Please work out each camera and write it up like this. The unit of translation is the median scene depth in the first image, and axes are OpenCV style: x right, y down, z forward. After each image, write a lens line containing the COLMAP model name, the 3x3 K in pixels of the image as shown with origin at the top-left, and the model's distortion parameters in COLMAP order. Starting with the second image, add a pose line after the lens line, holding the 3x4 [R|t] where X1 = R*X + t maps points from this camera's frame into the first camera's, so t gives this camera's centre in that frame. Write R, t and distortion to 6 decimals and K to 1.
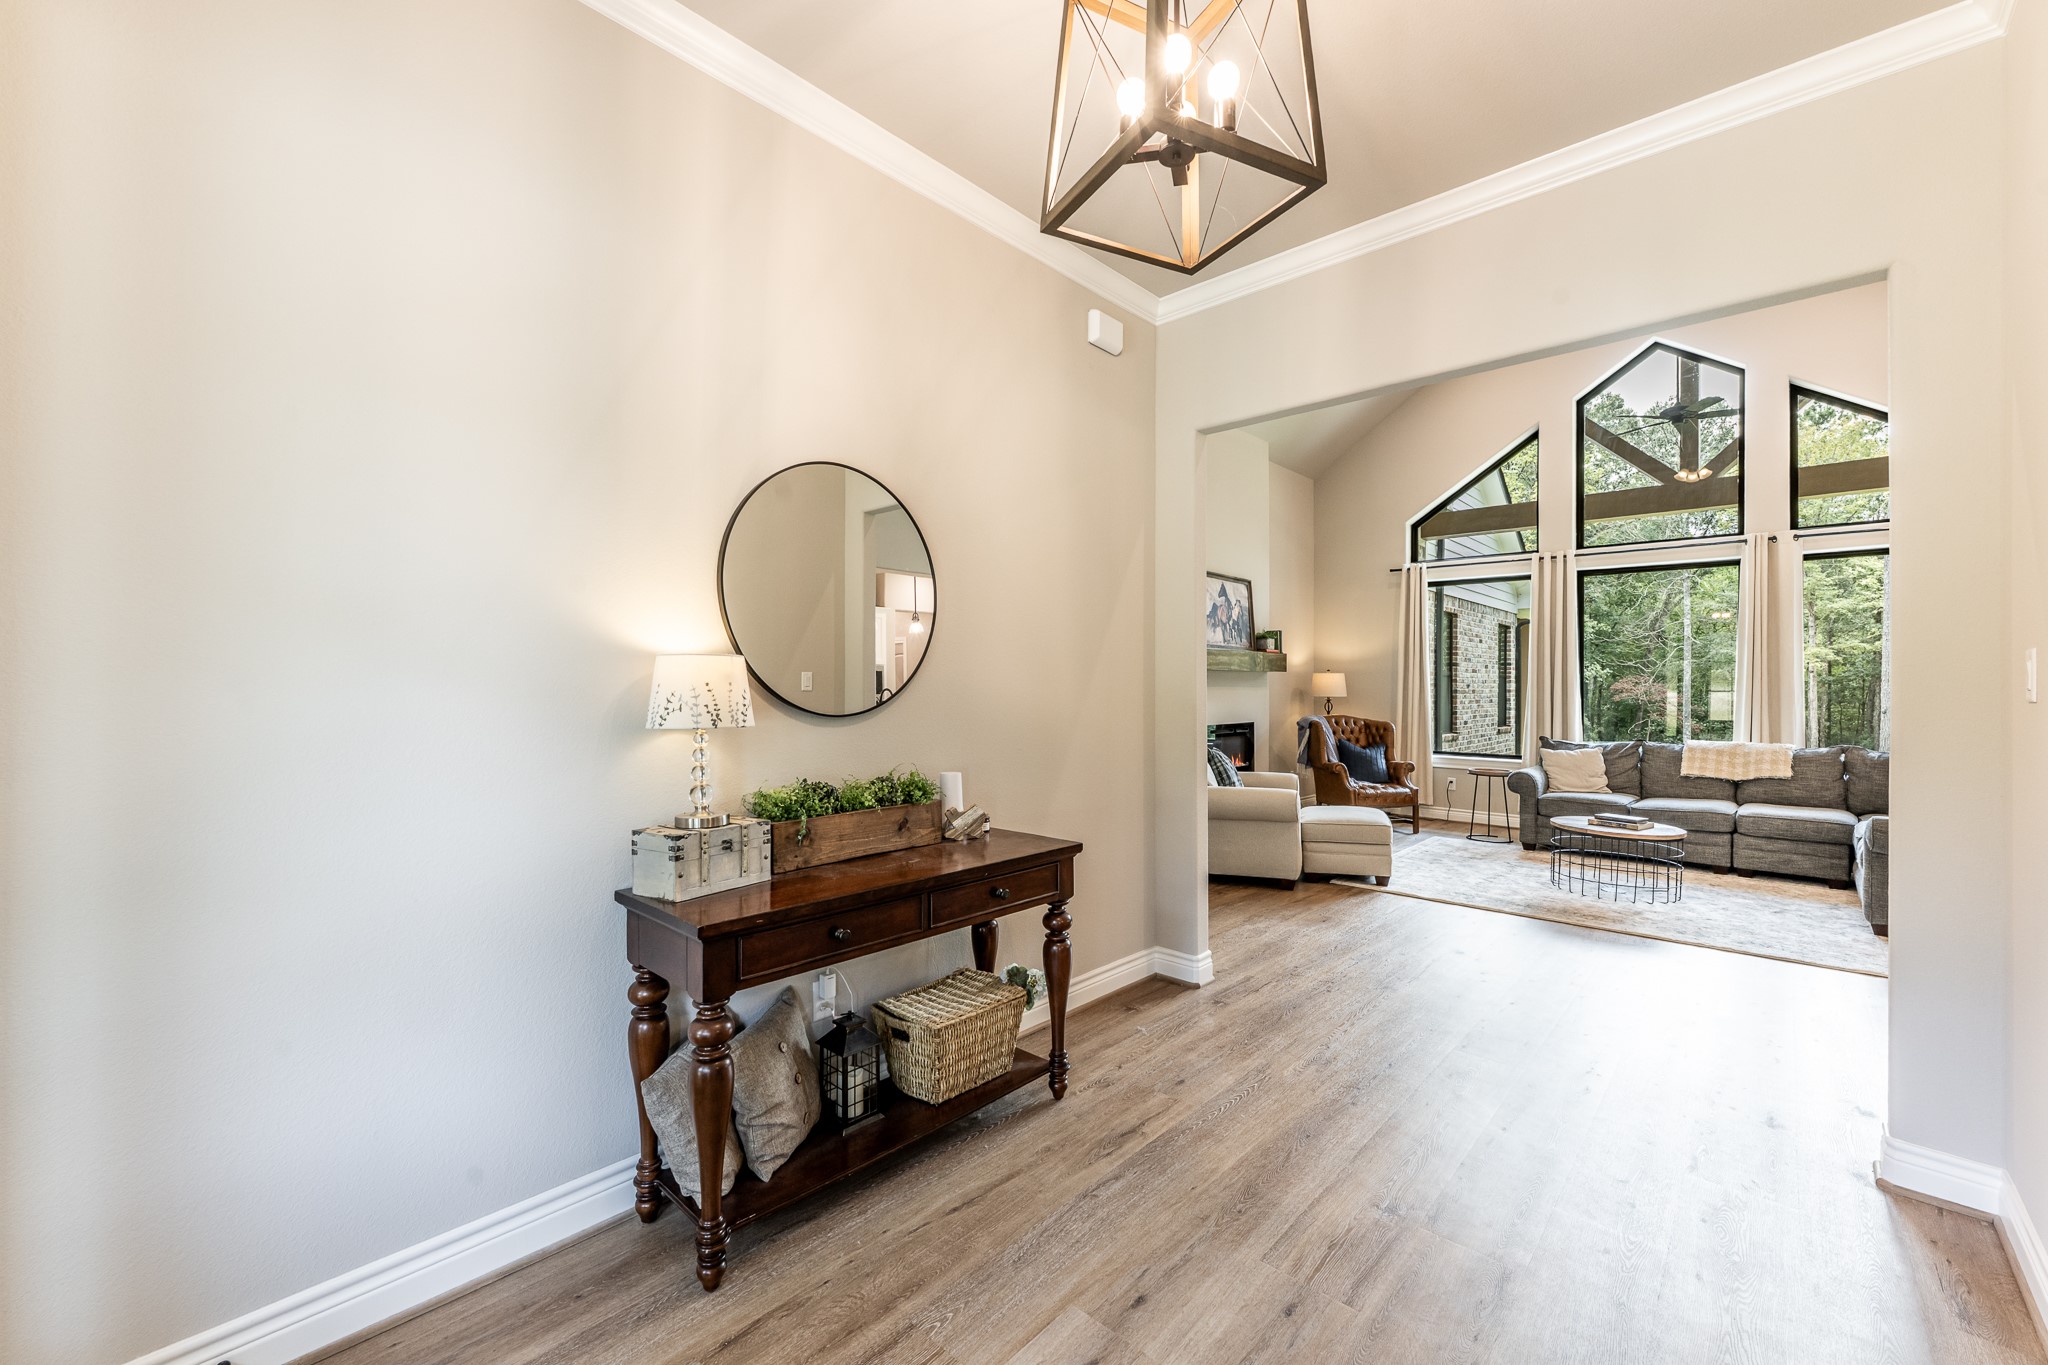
lens RADIAL K [[821.5, 0, 1022.7], [0, 821.5, 695.9], [0, 0, 1]] dist [0.002984, 0.000374]
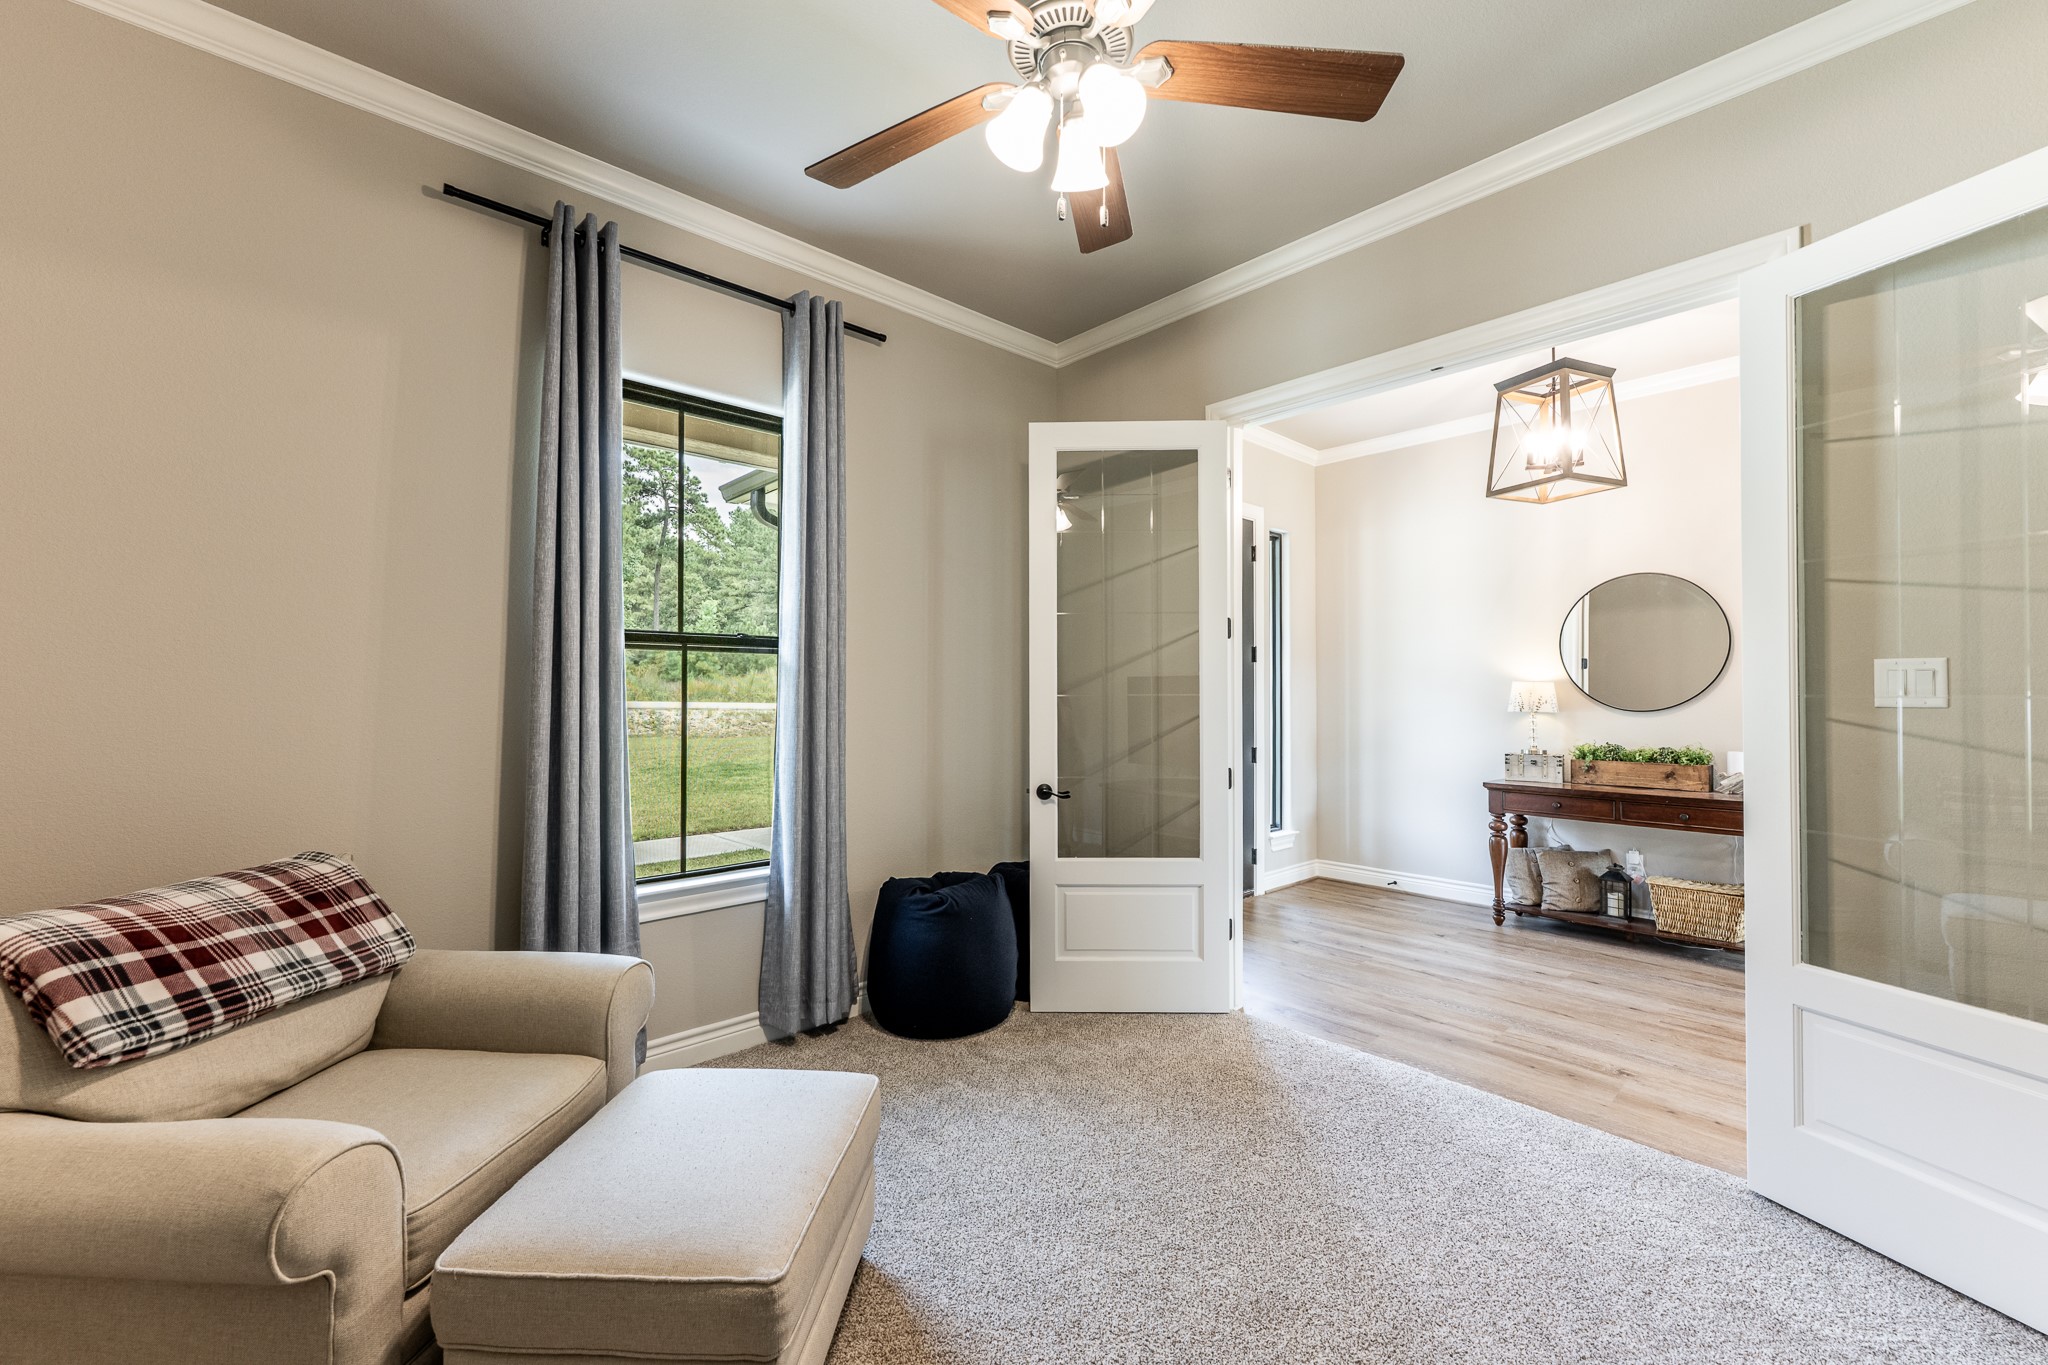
lens RADIAL K [[821.5, 0, 1016.8], [0, 821.5, 682.8], [0, 0, 1]] dist [0.002984, 0.000374]
pose [[-0.085545, -0.014240, -0.996233, 1.857631], [-0.009167, 0.999867, -0.013505, -0.002026], [0.996292, 0.007978, -0.085664, -0.246709]]
